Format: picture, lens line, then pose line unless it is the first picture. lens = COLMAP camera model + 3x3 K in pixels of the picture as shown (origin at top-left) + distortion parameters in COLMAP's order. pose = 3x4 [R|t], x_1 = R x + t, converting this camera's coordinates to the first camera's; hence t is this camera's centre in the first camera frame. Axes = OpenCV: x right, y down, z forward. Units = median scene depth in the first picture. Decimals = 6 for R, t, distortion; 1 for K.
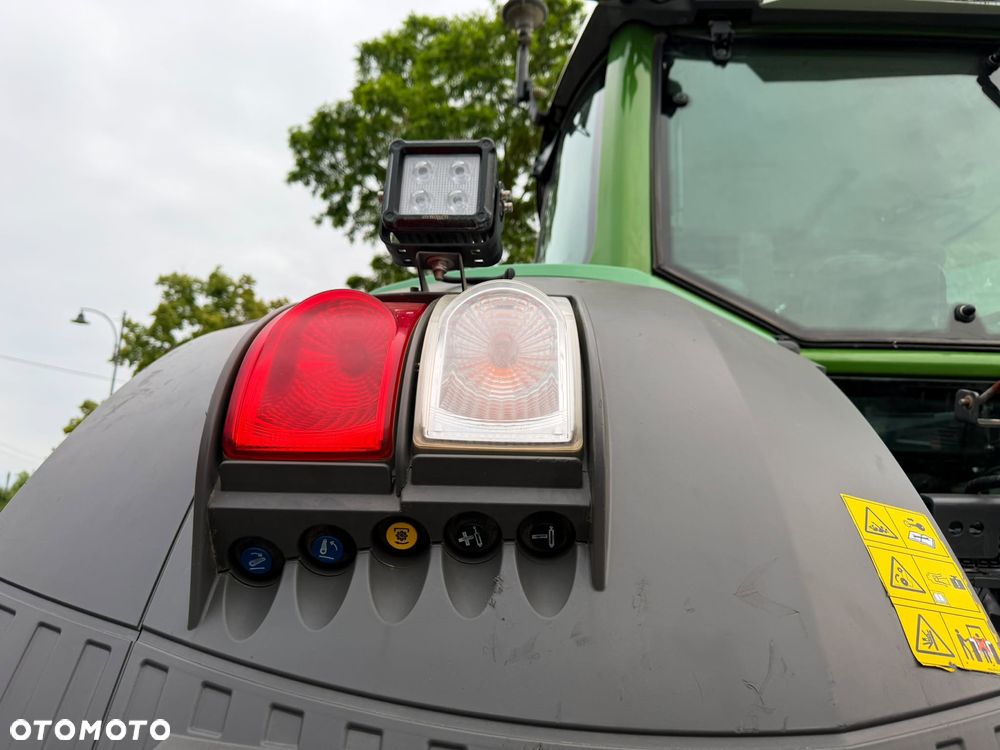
lens RADIAL K [[709.5, 0, 517.4], [0, 709.5, 383.6], [0, 0, 1]] dist [0.030537, -0.030306]
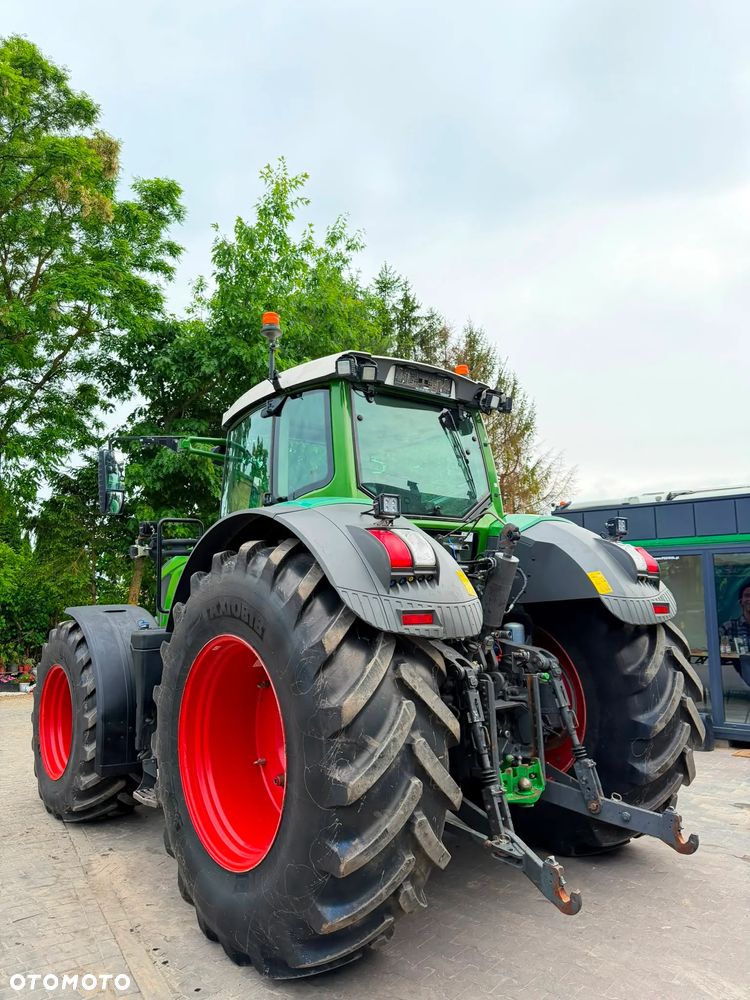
lens RADIAL K [[709.5, 0, 370.9], [0, 709.5, 500.8], [0, 0, 1]] dist [0.030537, -0.030306]
pose [[0.794749, 0.037196, 0.605797, -0.130009], [-0.094424, 0.993545, 0.062871, -0.025157], [-0.599548, -0.107168, 0.793131, -0.111328]]
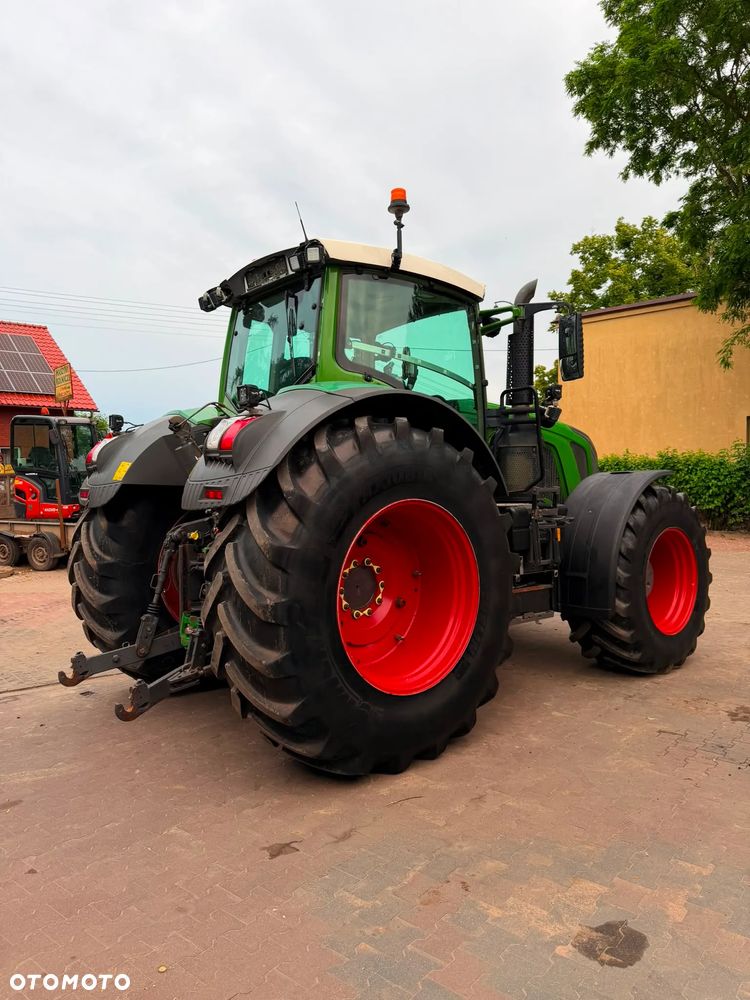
lens RADIAL K [[709.5, 0, 370.4], [0, 709.5, 496.6], [0, 0, 1]] dist [0.030537, -0.030306]
pose [[0.625218, -0.028872, -0.779916, 0.308548], [0.222589, 0.964407, 0.142737, -0.000084], [0.748035, -0.262842, 0.609391, -0.070822]]
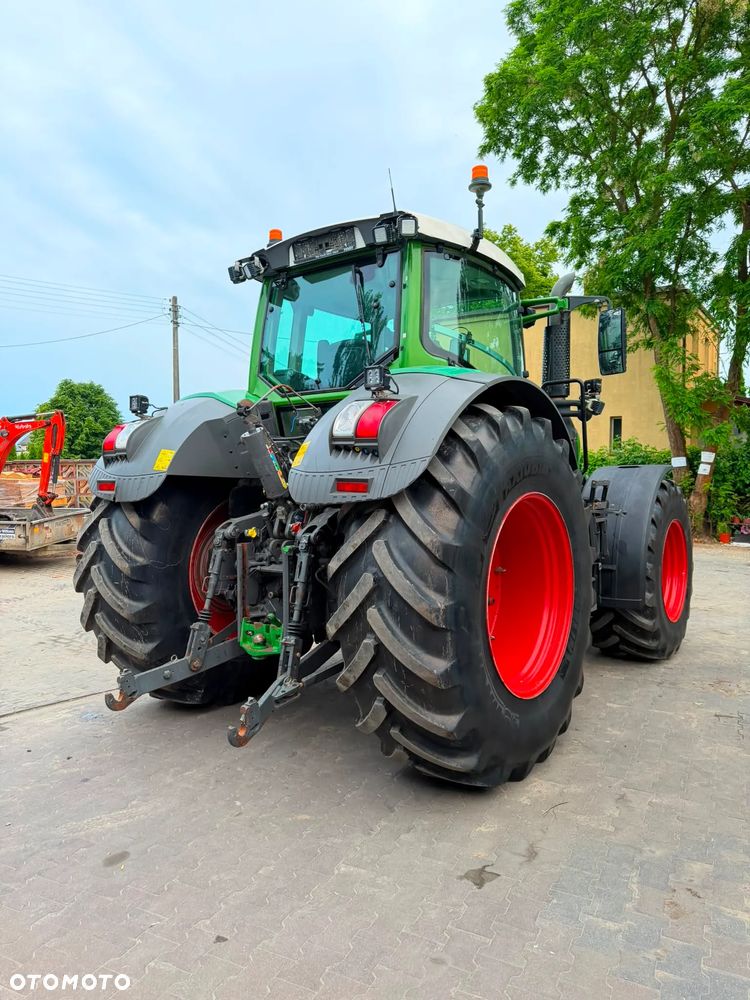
lens RADIAL K [[709.5, 0, 369.6], [0, 709.5, 497.8], [0, 0, 1]] dist [0.030537, -0.030306]
pose [[0.782660, -0.020582, -0.622109, 0.233256], [0.183888, 0.962489, 0.199501, -0.015292], [0.594667, -0.270540, 0.757086, -0.118760]]
